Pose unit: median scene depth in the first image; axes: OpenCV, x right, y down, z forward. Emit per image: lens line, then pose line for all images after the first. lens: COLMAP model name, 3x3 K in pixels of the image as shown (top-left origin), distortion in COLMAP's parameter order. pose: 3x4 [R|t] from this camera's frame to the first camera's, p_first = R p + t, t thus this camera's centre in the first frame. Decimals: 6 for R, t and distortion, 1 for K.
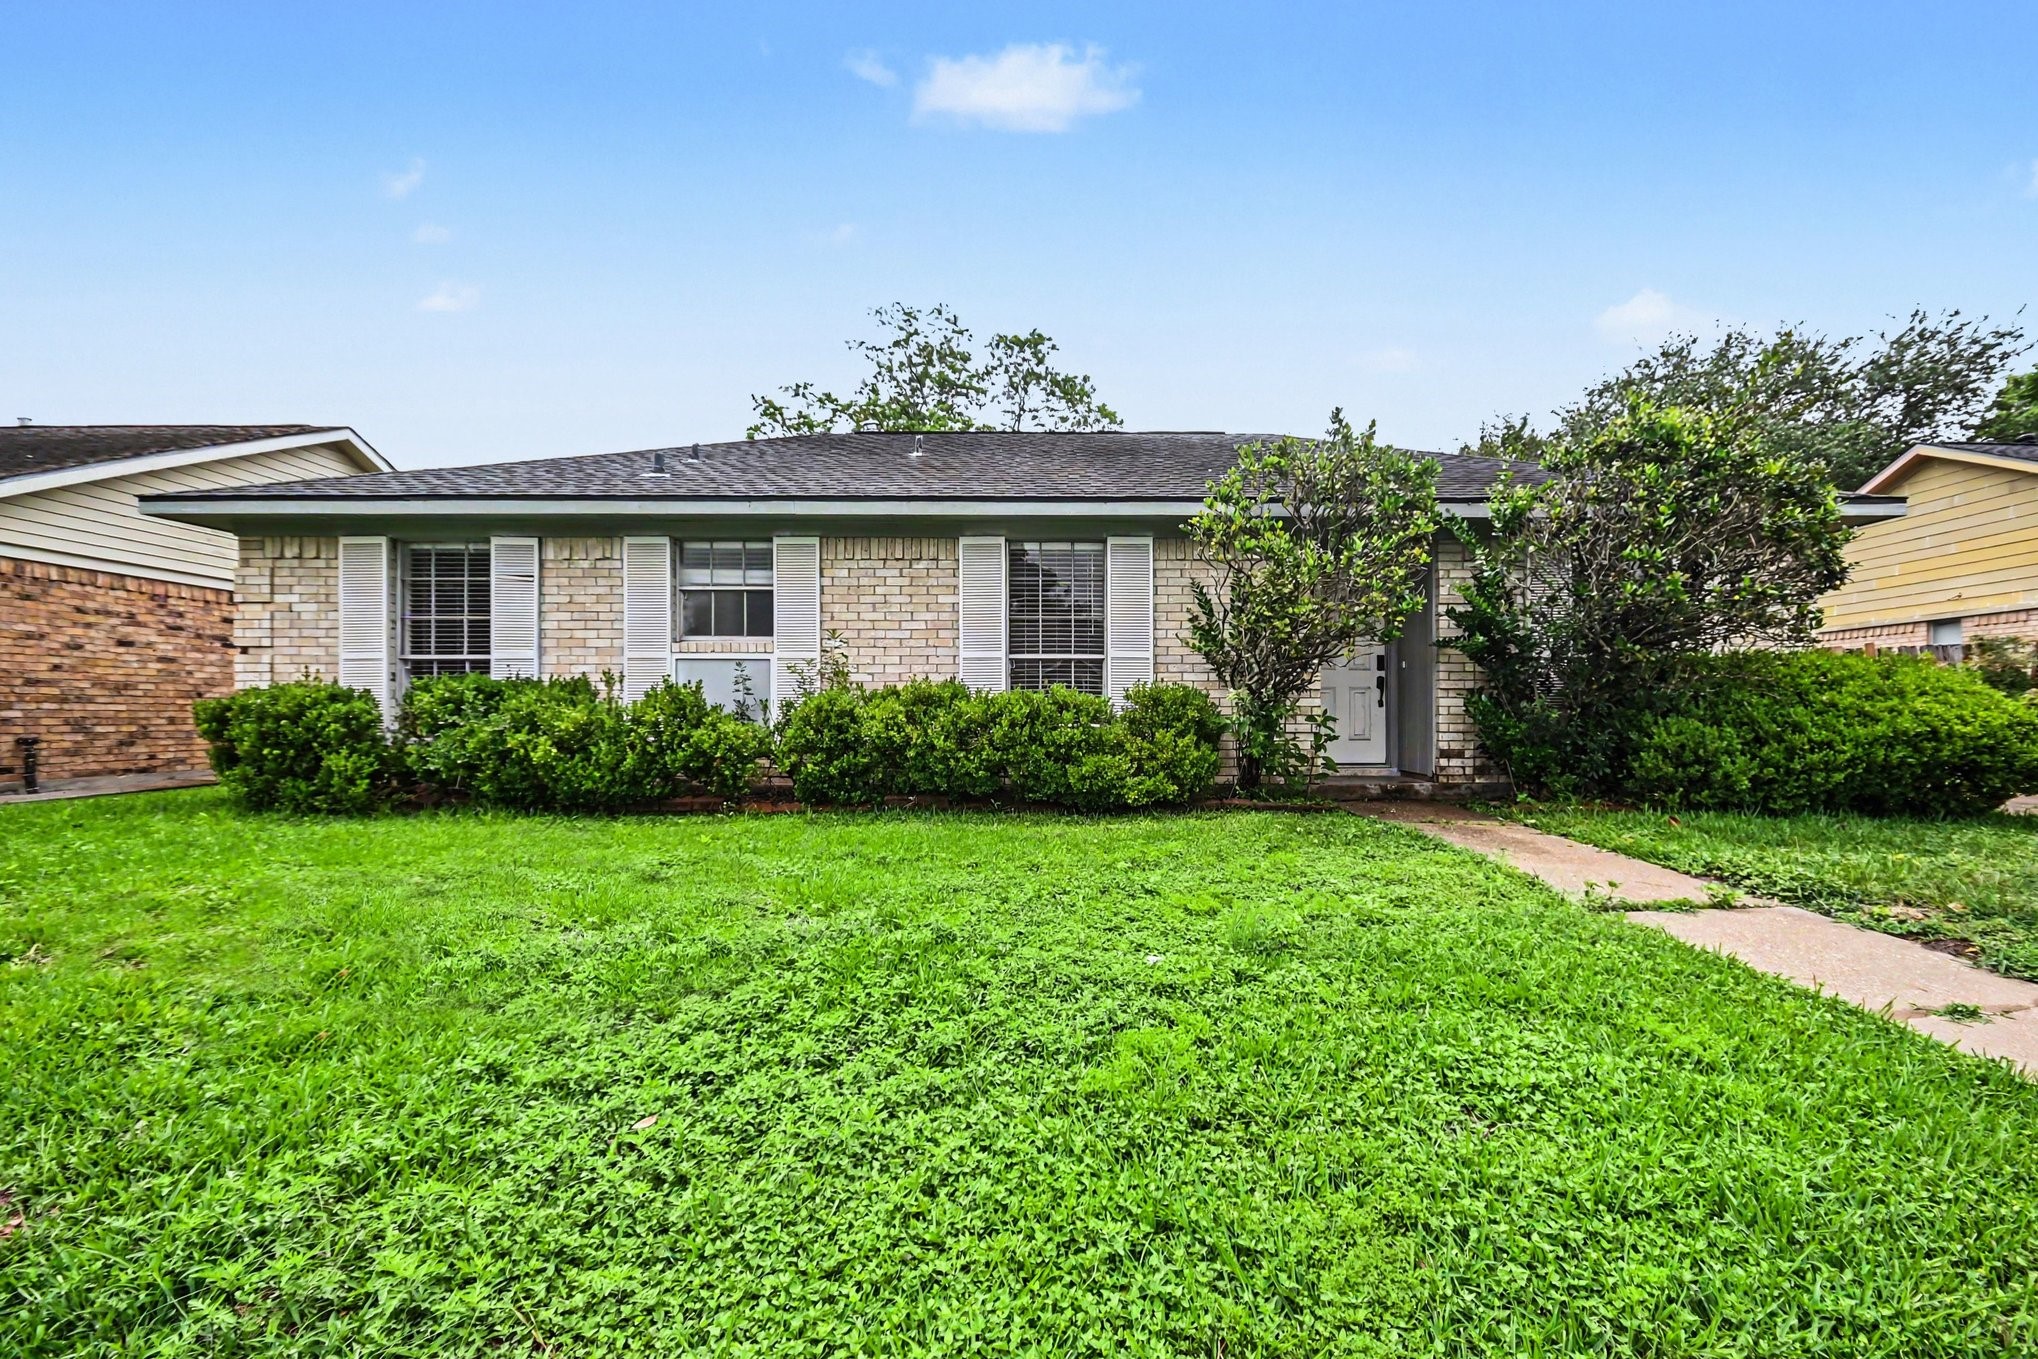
lens RADIAL K [[947.5, 0, 1019.0], [0, 947.5, 679.5], [0, 0, 1]] dist [0.000328, -0.000072]
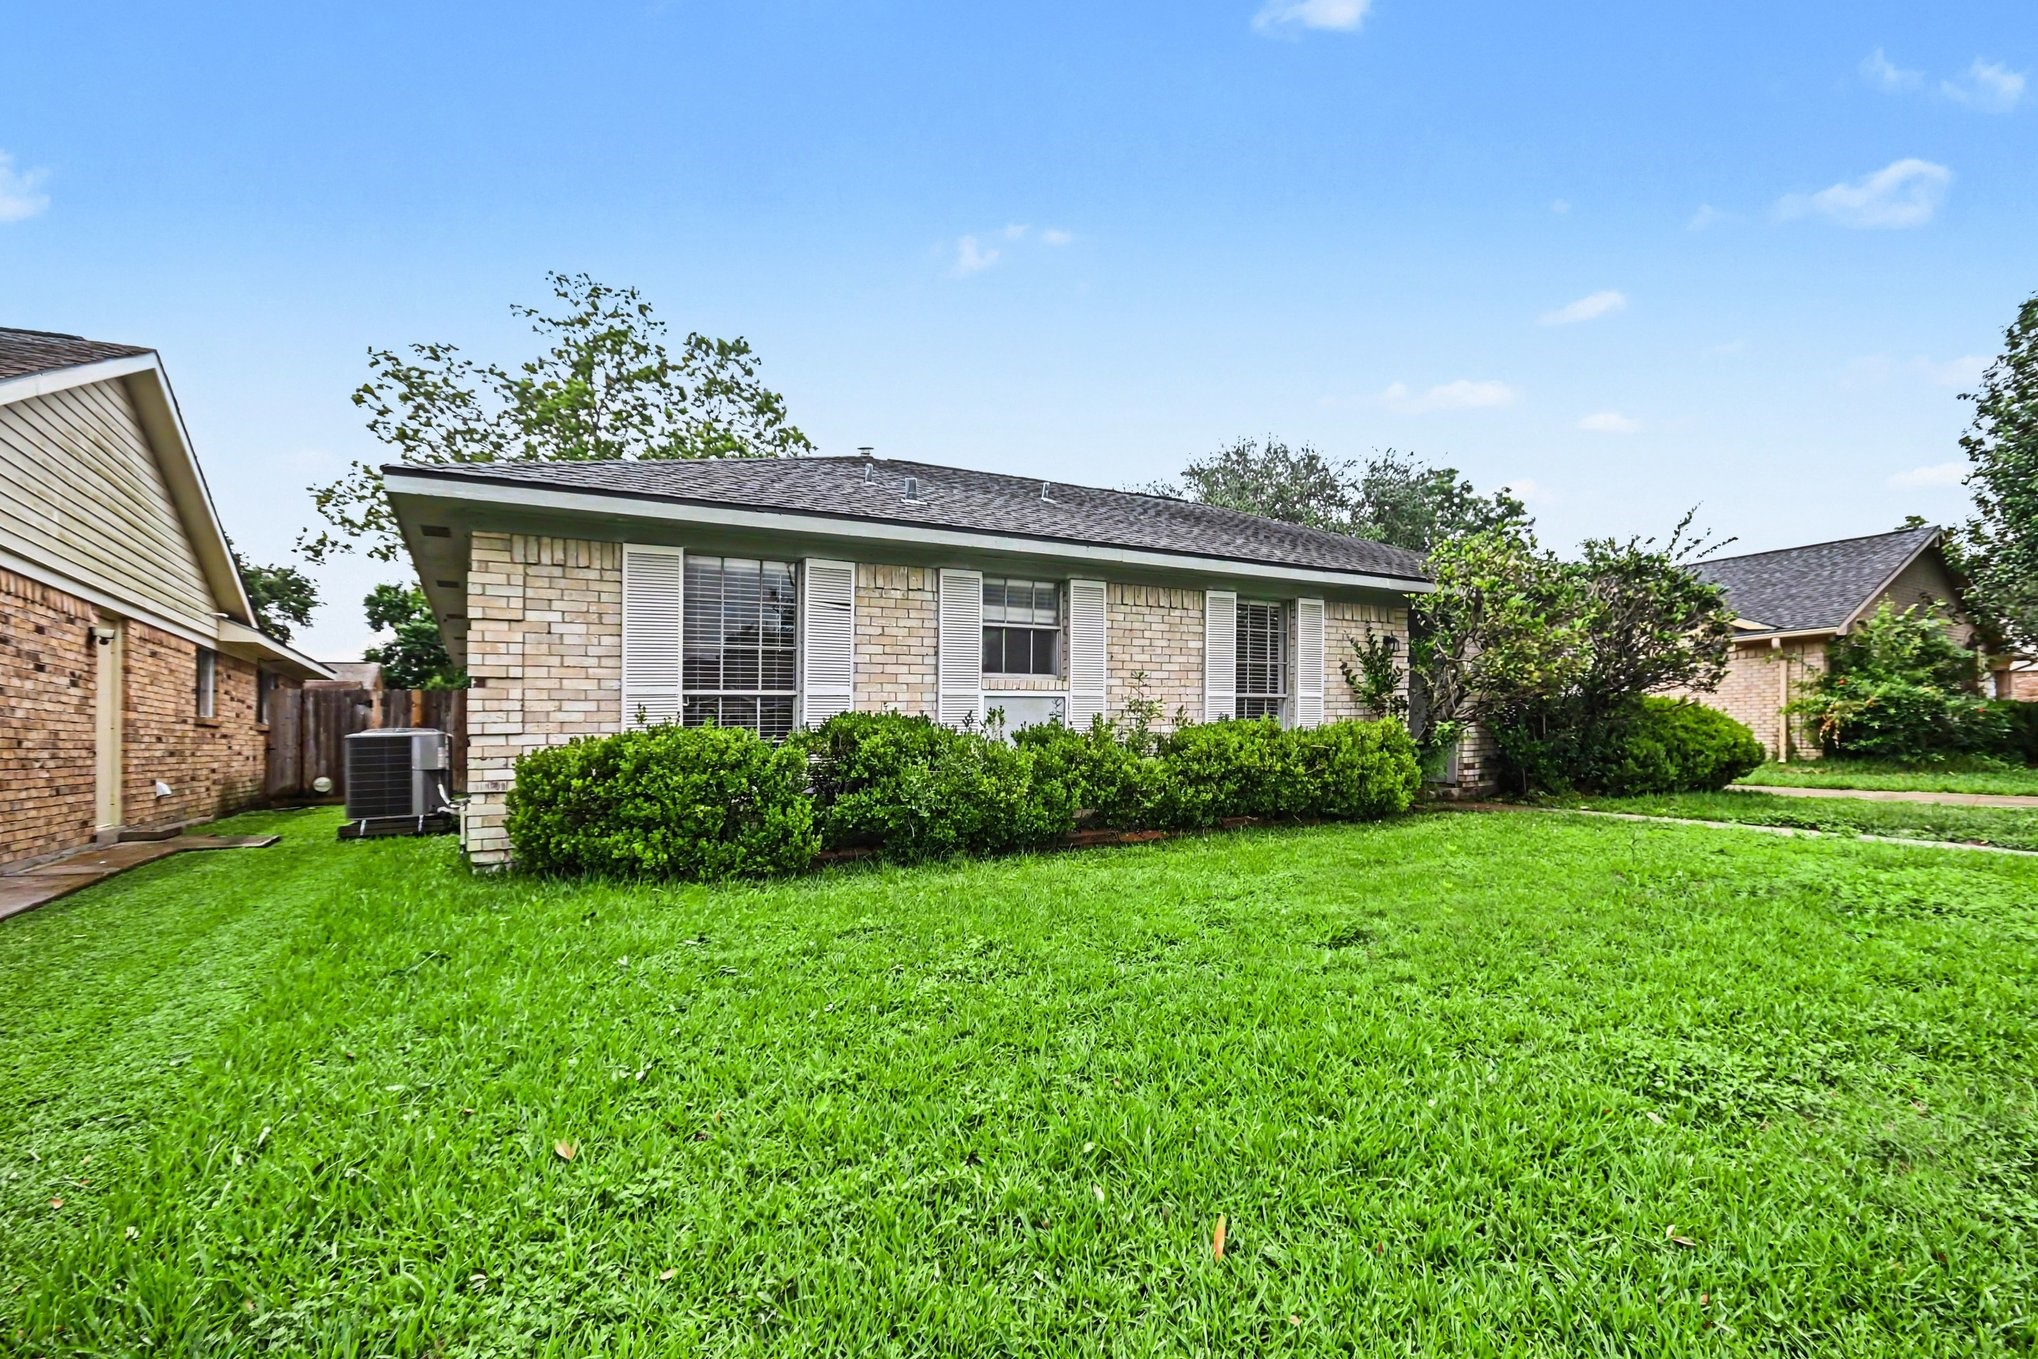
lens RADIAL K [[949.5, 0, 1051.2], [0, 949.5, 683.7], [0, 0, 1]] dist [-0.021176, 0.000082]
pose [[0.855333, 0.011395, 0.517954, -0.622467], [-0.002178, 0.999828, -0.018400, -0.012972], [-0.518074, 0.014610, 0.855211, 0.095193]]
